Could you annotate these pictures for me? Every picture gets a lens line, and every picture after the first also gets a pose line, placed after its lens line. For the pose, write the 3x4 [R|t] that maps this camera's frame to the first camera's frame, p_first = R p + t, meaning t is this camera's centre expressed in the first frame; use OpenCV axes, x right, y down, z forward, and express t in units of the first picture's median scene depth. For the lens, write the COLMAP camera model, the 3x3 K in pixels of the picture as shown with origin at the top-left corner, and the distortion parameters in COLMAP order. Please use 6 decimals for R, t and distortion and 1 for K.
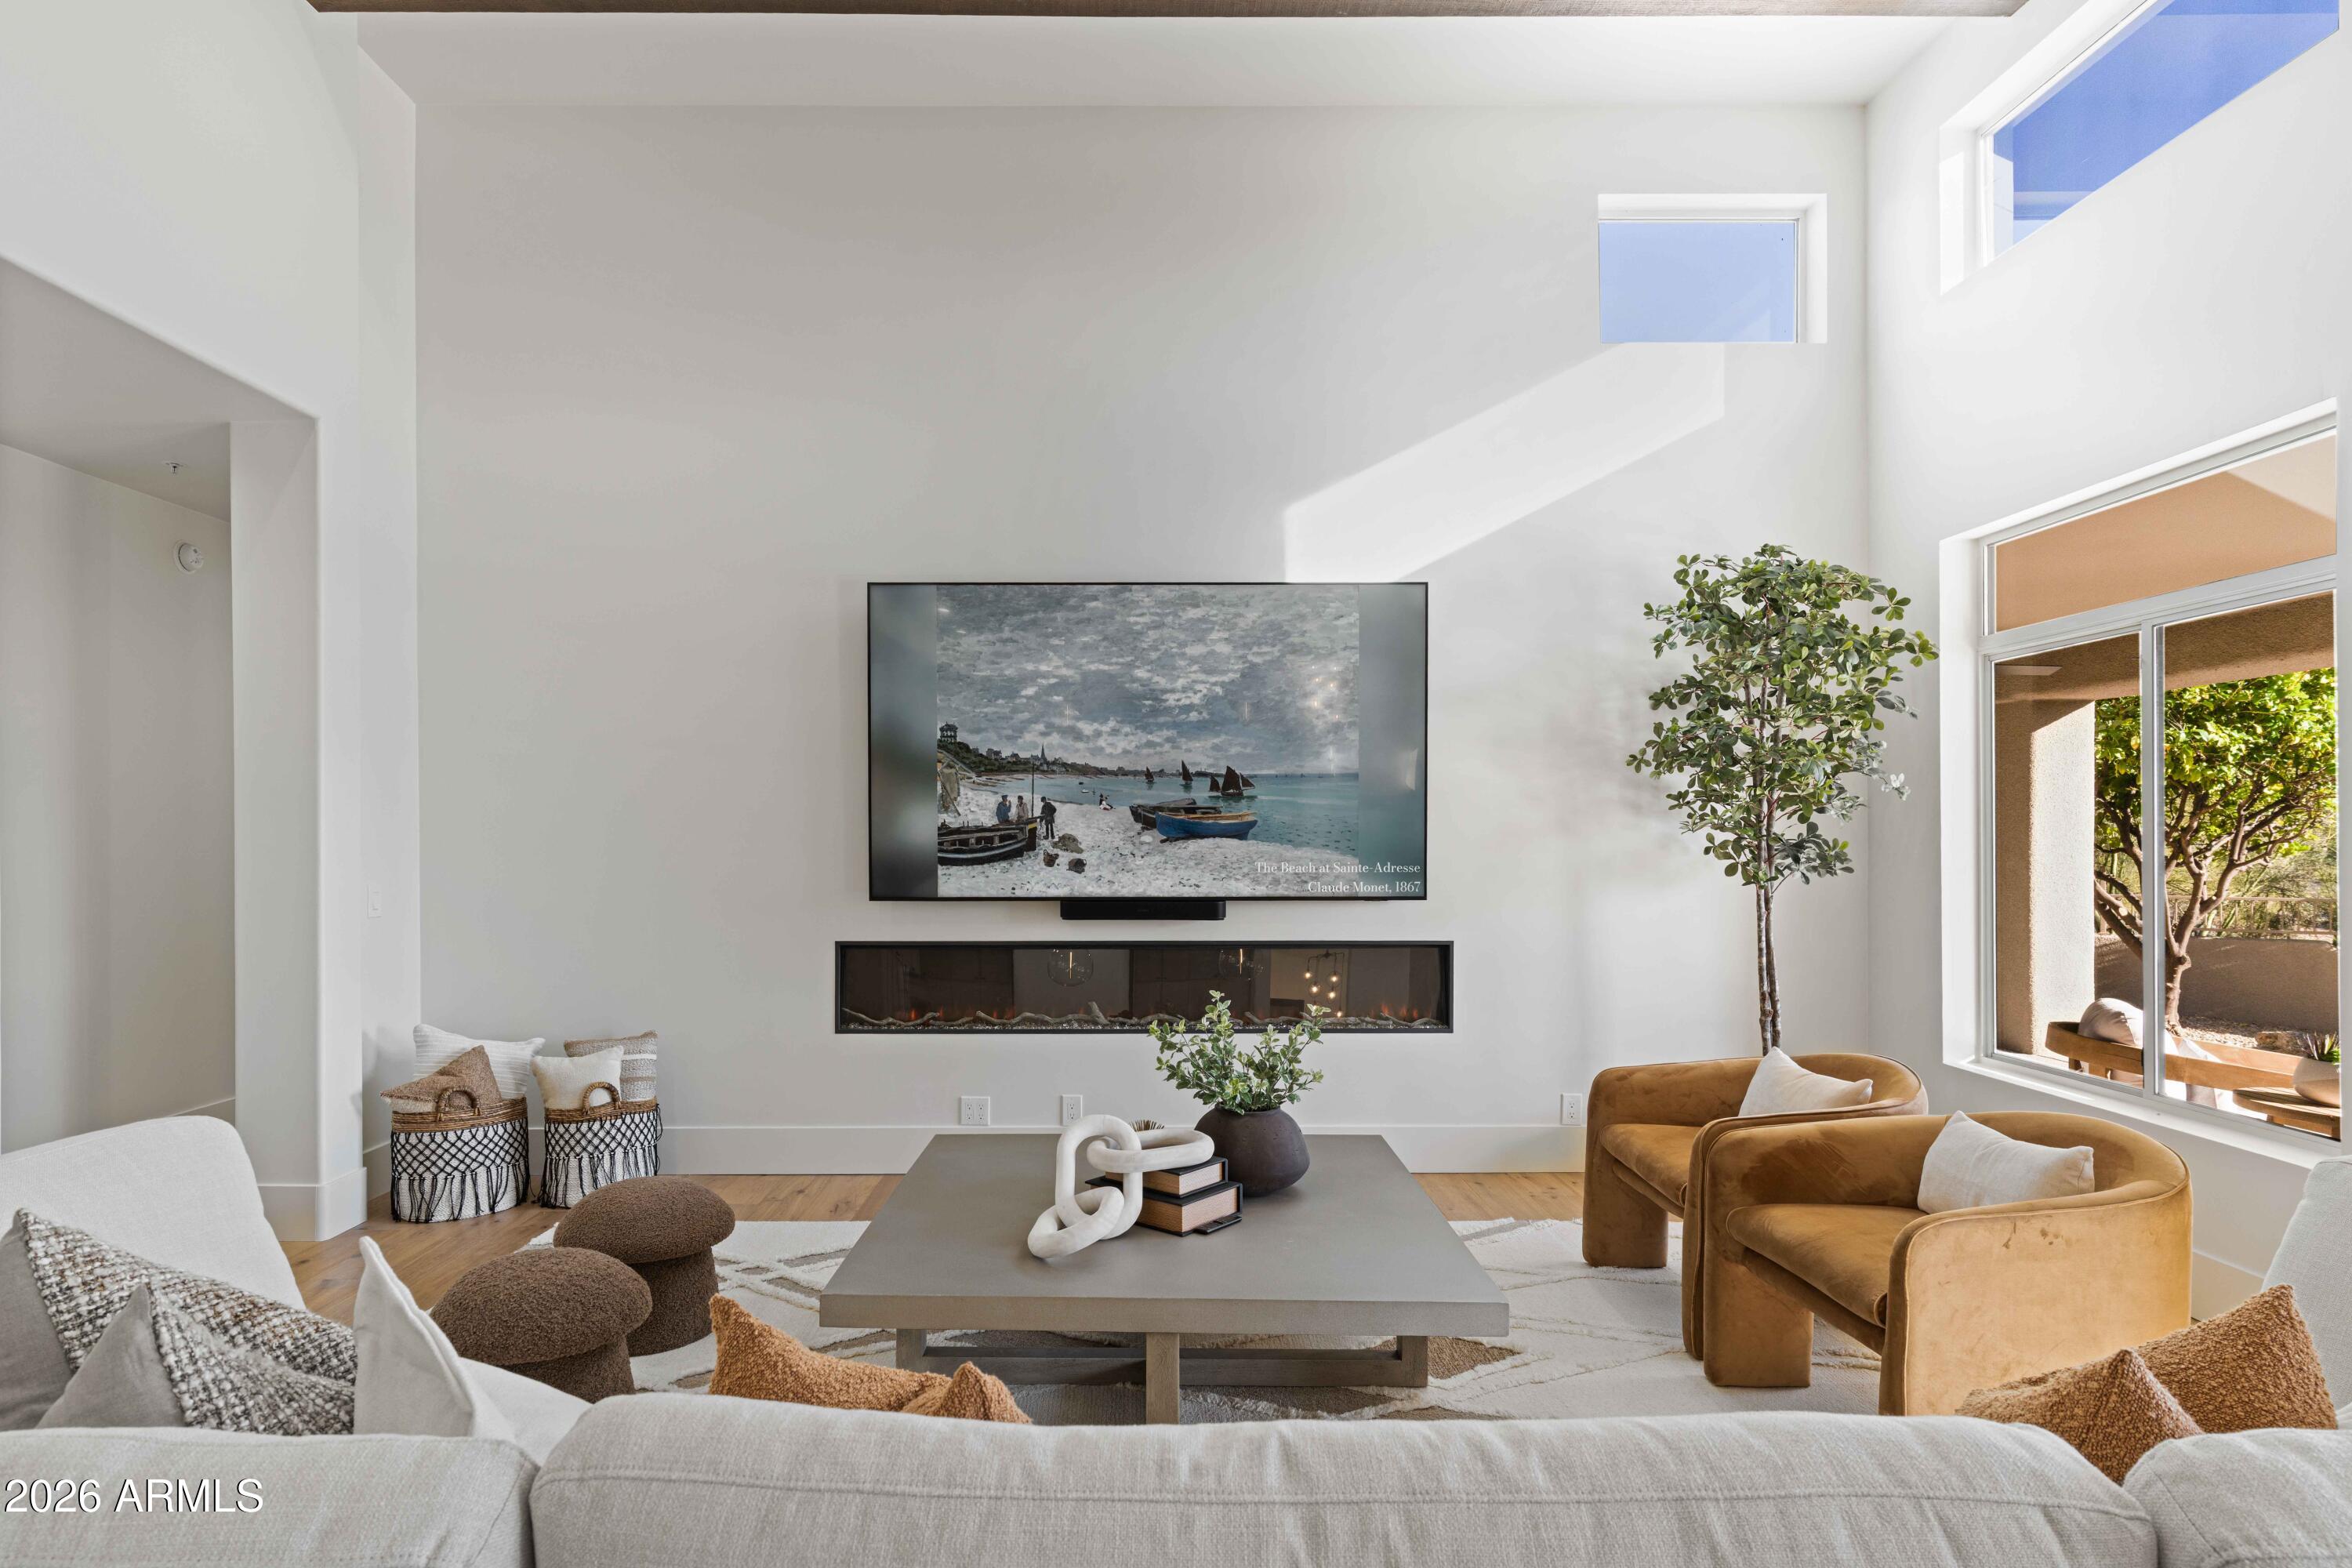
lens RADIAL K [[1259.2, 0, 1085.6], [0, 1259.2, 847.6], [0, 0, 1]] dist [-0.004266, 0.000643]
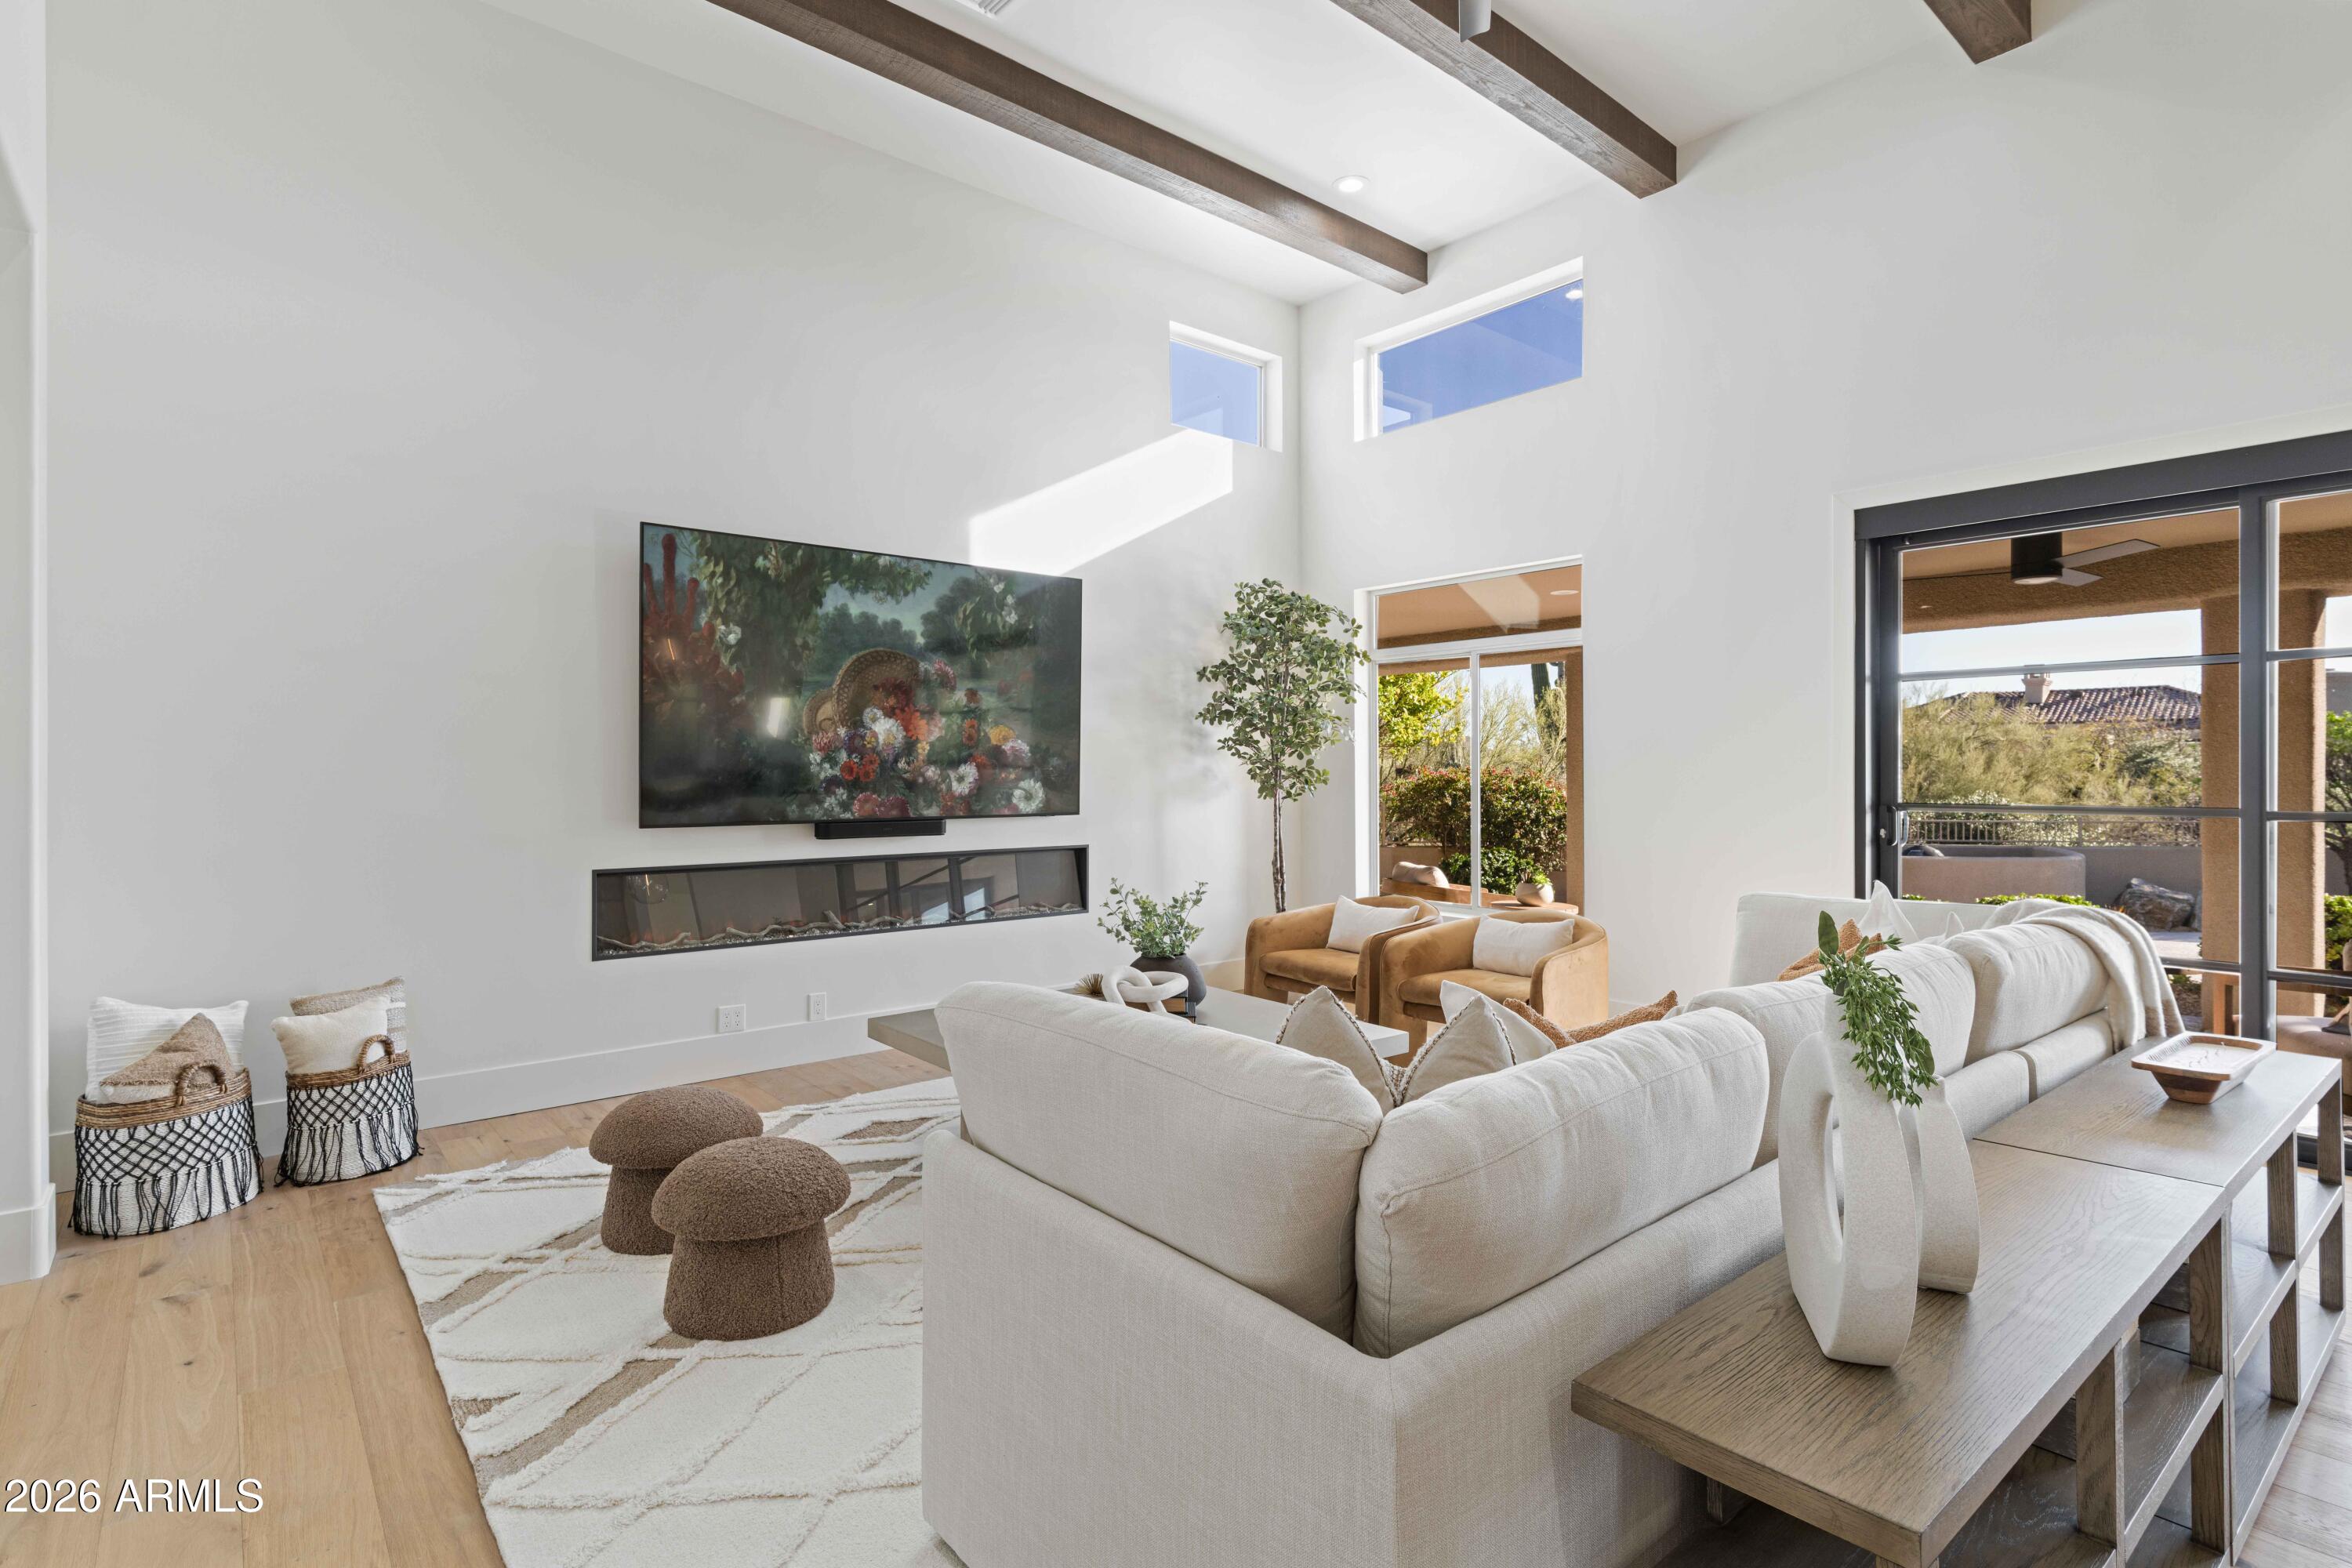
lens RADIAL K [[1160.0, 0, 1176.3], [0, 1160.0, 774.9], [0, 0, 1]] dist [-0.000058, -0.000312]
pose [[0.762807, -0.001898, 0.646623, -0.489009], [0.004034, 0.999990, -0.001824, 0.002066], [-0.646613, 0.004000, 0.762807, -0.014146]]
